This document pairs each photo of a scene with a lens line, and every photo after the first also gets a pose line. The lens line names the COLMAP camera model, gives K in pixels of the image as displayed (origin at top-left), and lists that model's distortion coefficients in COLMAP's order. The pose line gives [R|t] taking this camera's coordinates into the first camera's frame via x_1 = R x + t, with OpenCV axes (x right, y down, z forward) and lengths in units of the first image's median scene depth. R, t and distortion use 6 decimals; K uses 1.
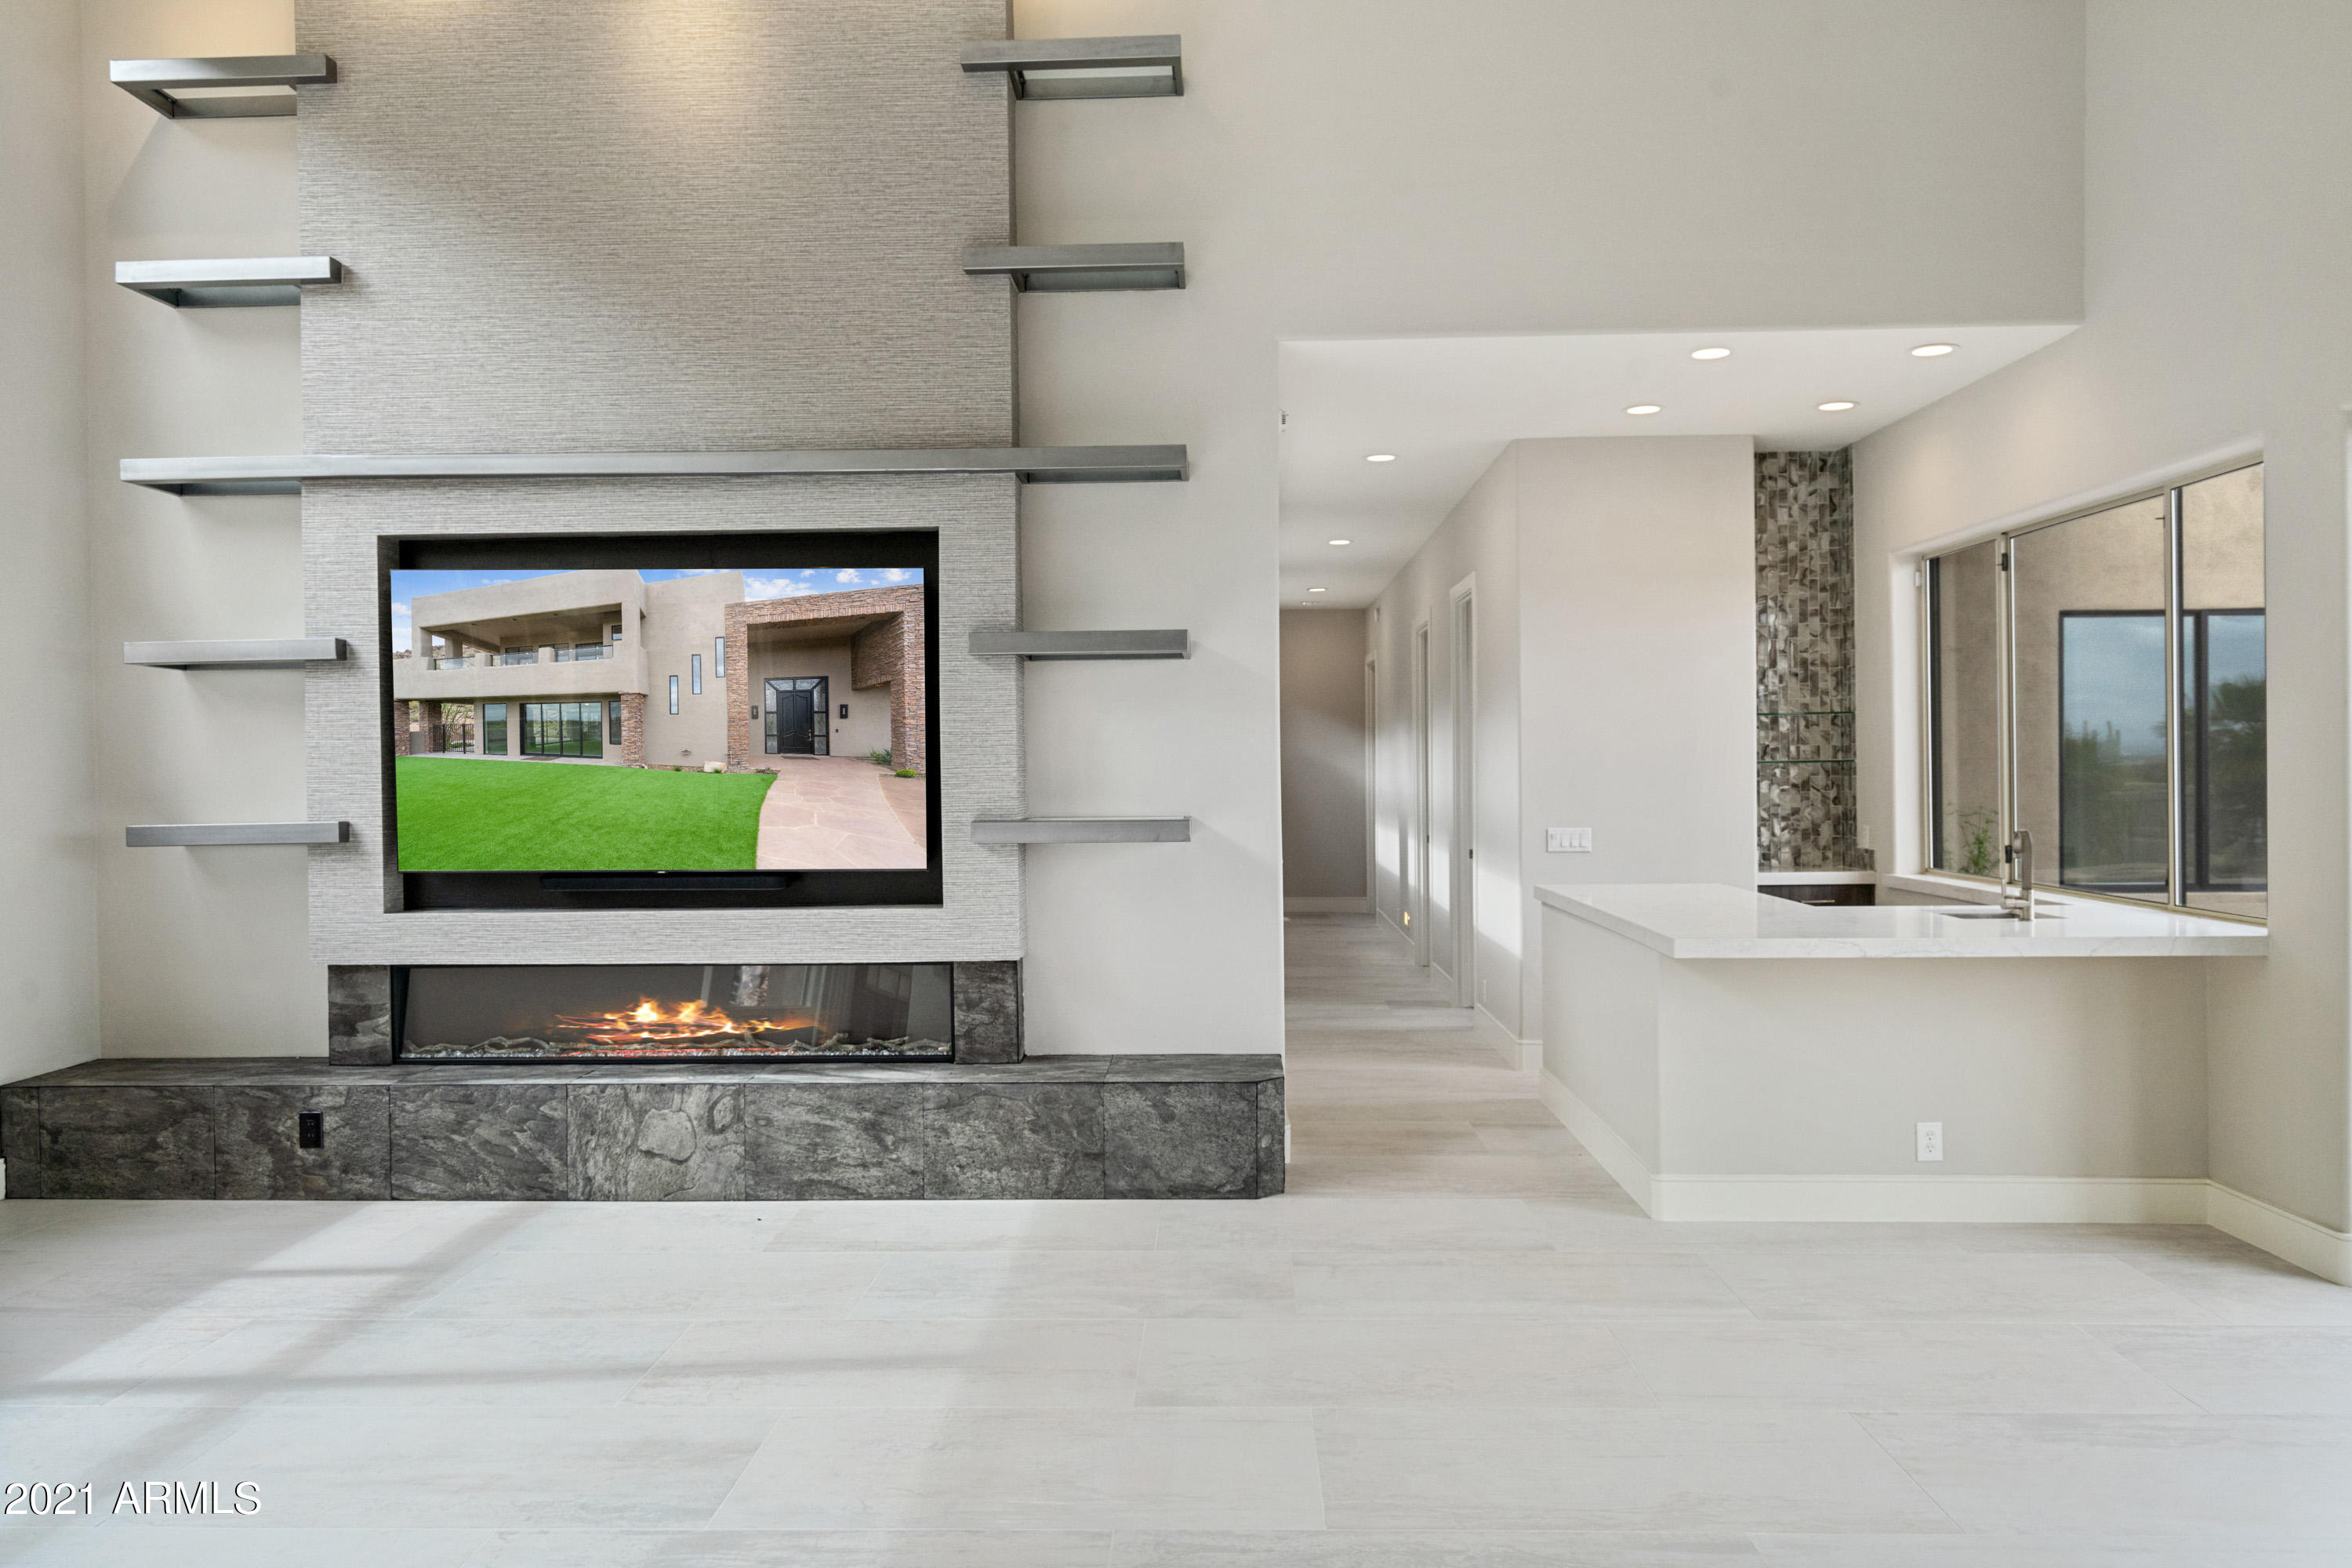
lens RADIAL K [[1670.8, 0, 1176.0], [0, 1670.8, 784.0], [0, 0, 1]] dist [0.026290, -0.002027]
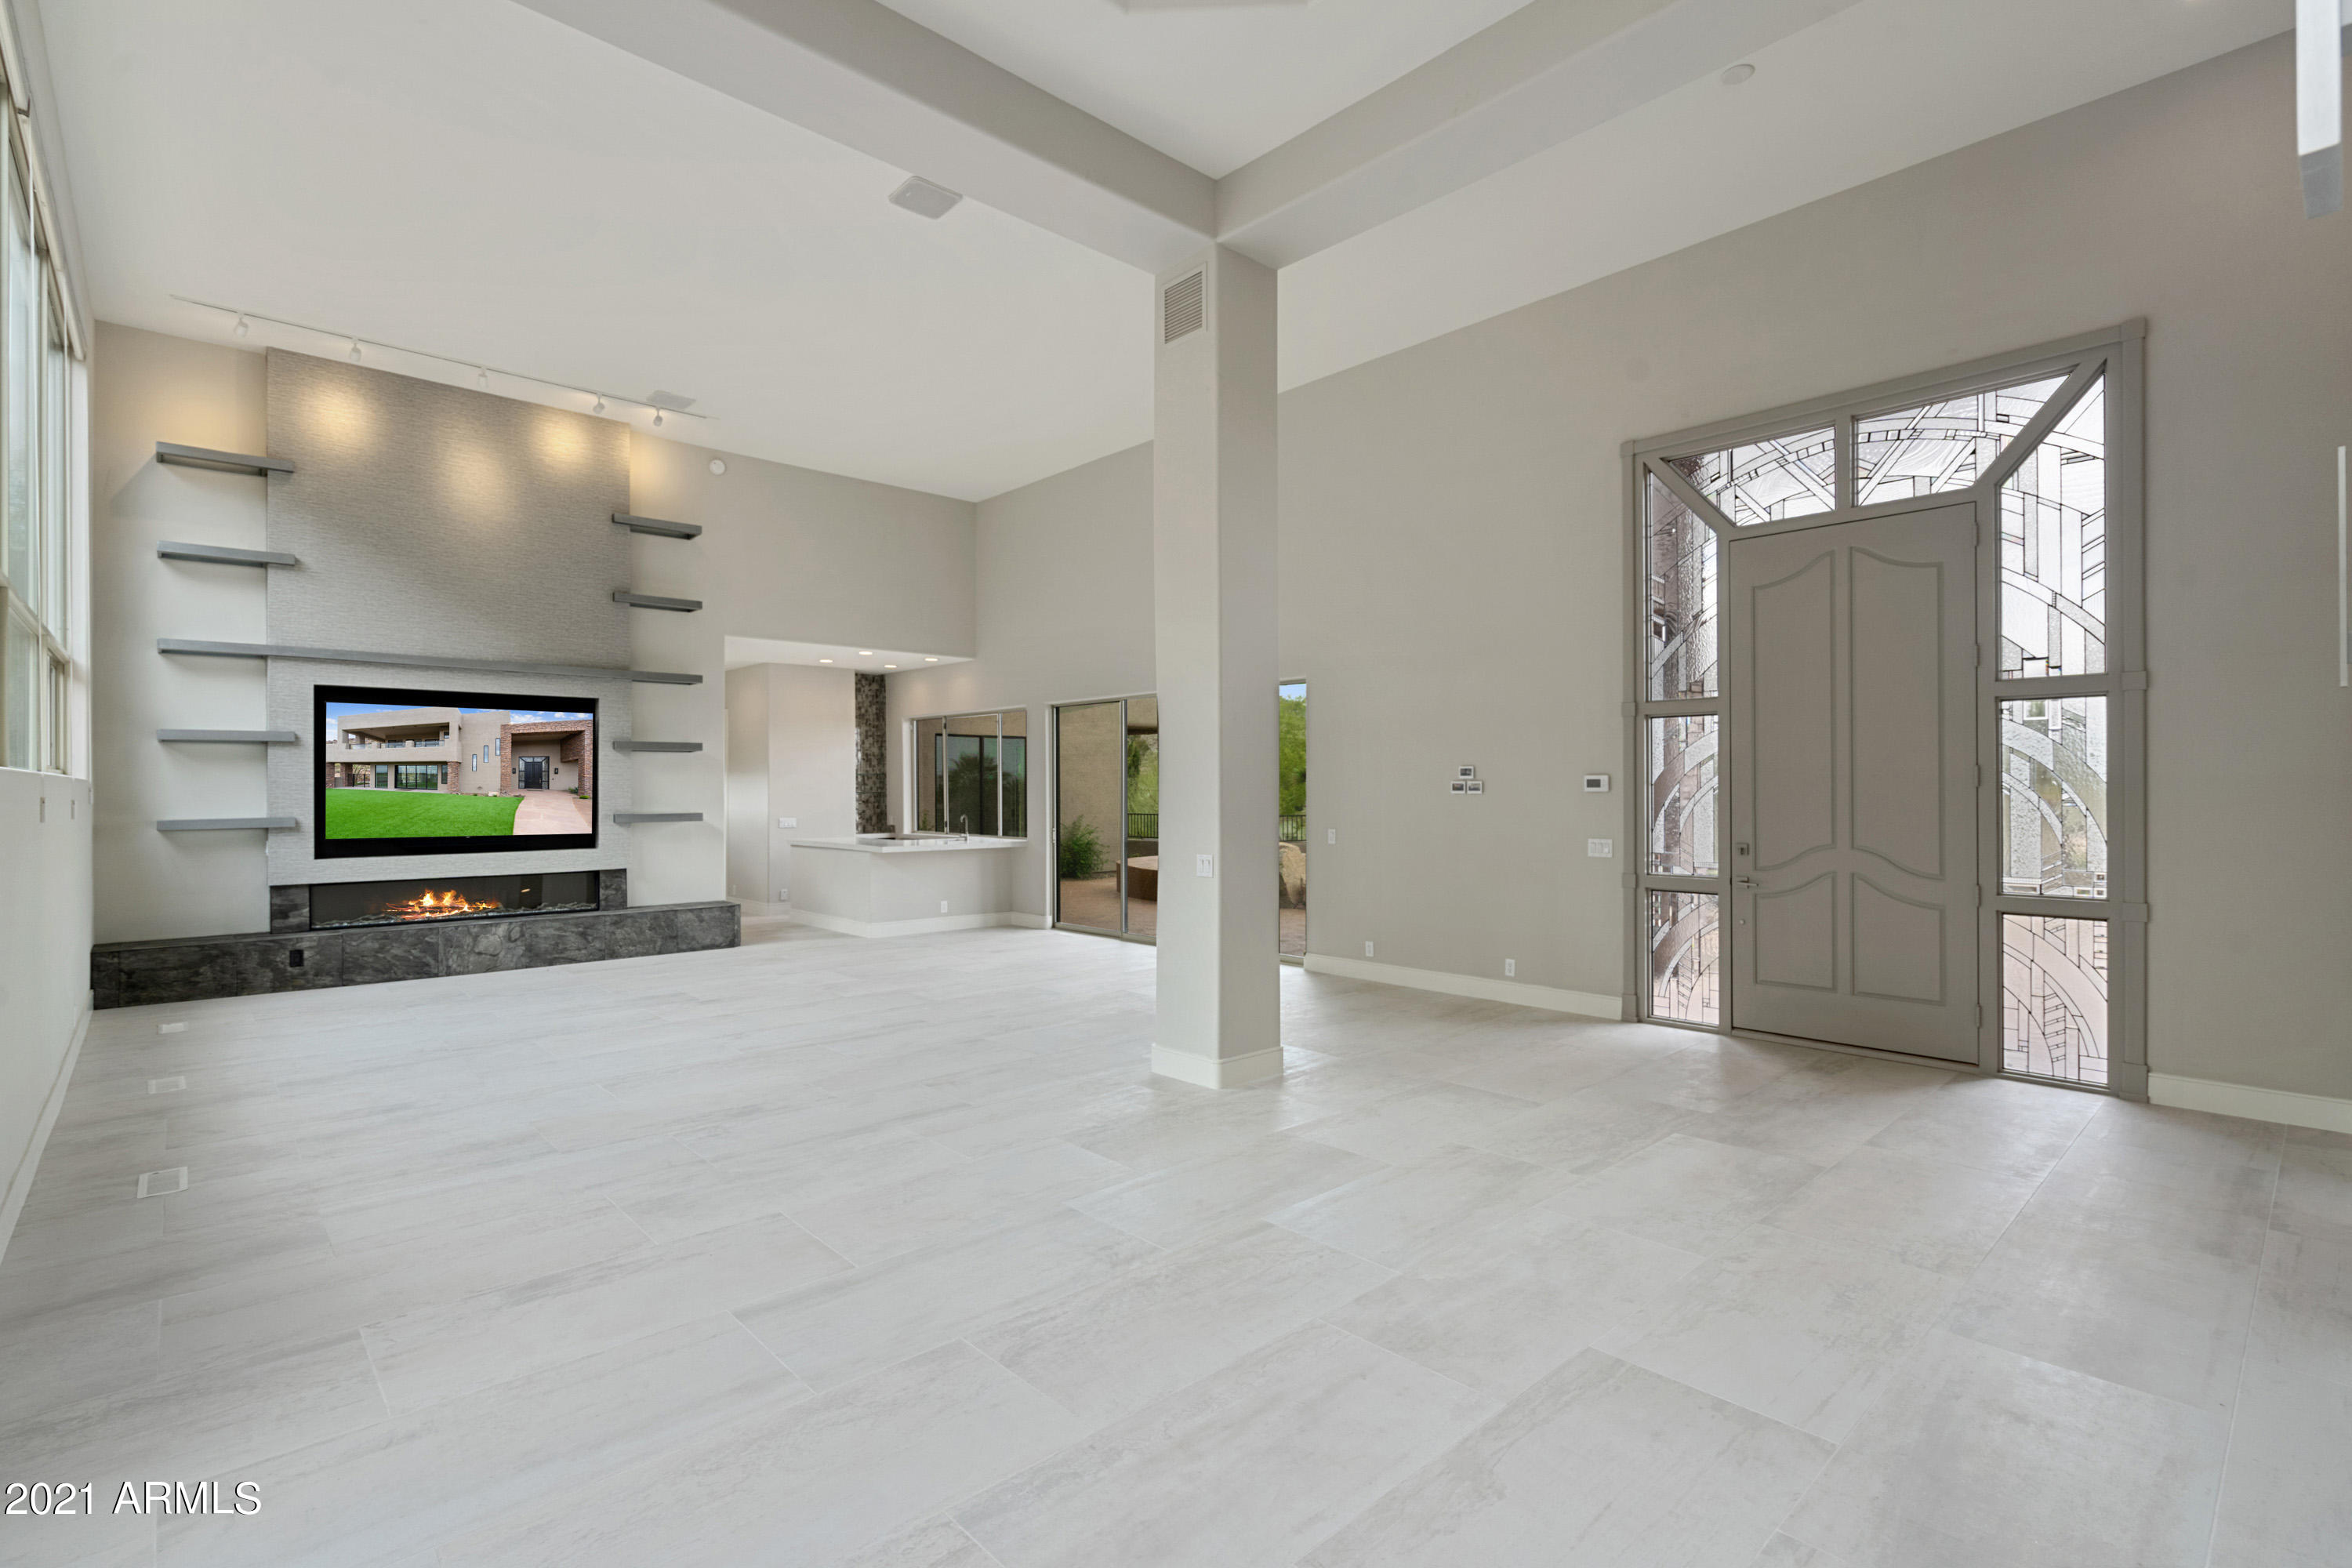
lens RADIAL K [[1067.4, 0, 1176.0], [0, 1067.4, 784.0], [0, 0, 1]] dist [0.000102, 0.000072]
pose [[0.718452, 0.008859, 0.695520, -0.636191], [0.005171, 0.999823, -0.018077, 0.009079], [-0.695557, 0.016584, 0.718279, -0.771718]]
